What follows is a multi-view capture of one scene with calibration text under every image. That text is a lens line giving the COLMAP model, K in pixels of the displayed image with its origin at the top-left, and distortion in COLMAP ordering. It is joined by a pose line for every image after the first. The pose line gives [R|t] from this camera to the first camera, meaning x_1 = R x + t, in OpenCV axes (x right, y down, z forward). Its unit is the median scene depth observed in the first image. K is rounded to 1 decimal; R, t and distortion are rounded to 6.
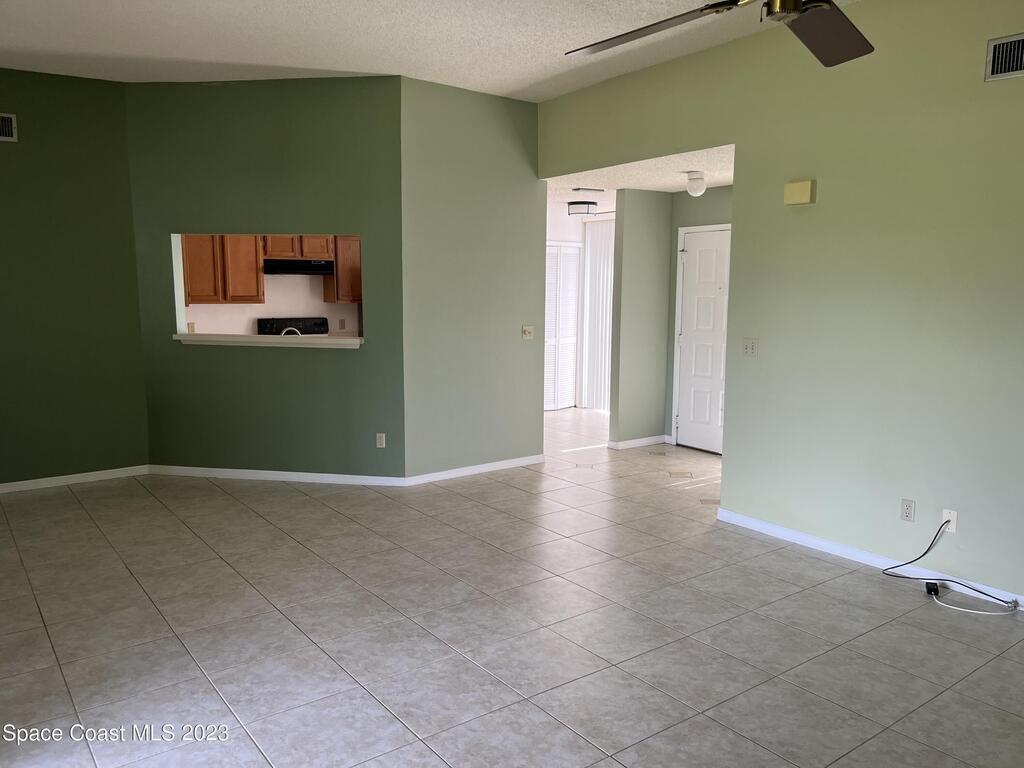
lens RADIAL K [[774.9, 0, 512.1], [0, 774.9, 384.7], [0, 0, 1]] dist [0.034827, -0.050924]
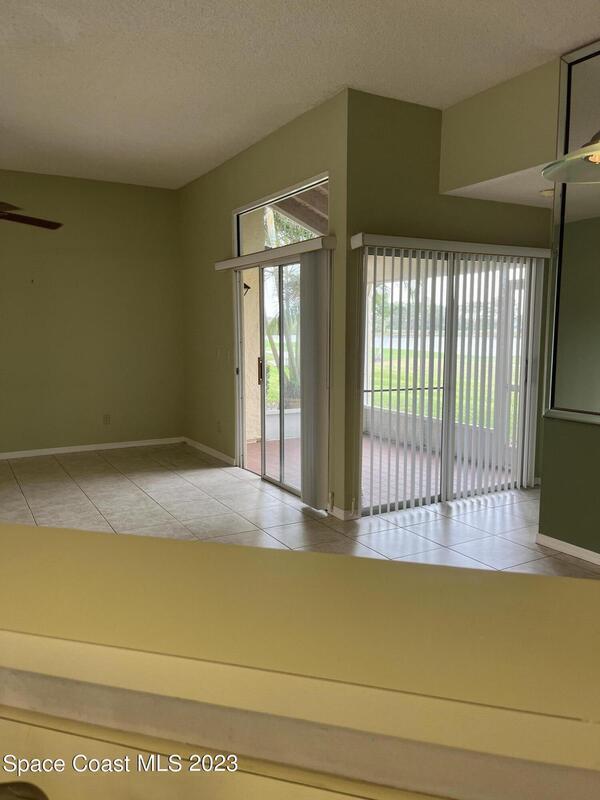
lens RADIAL K [[605.4, 0, 299.4], [0, 605.4, 399.7], [0, 0, 1]] dist [0.034827, -0.050924]
pose [[-0.993895, -0.019576, 0.108577, -0.836858], [0.007283, 0.970345, 0.241616, -0.281442], [-0.110086, 0.240931, -0.964278, 2.447169]]
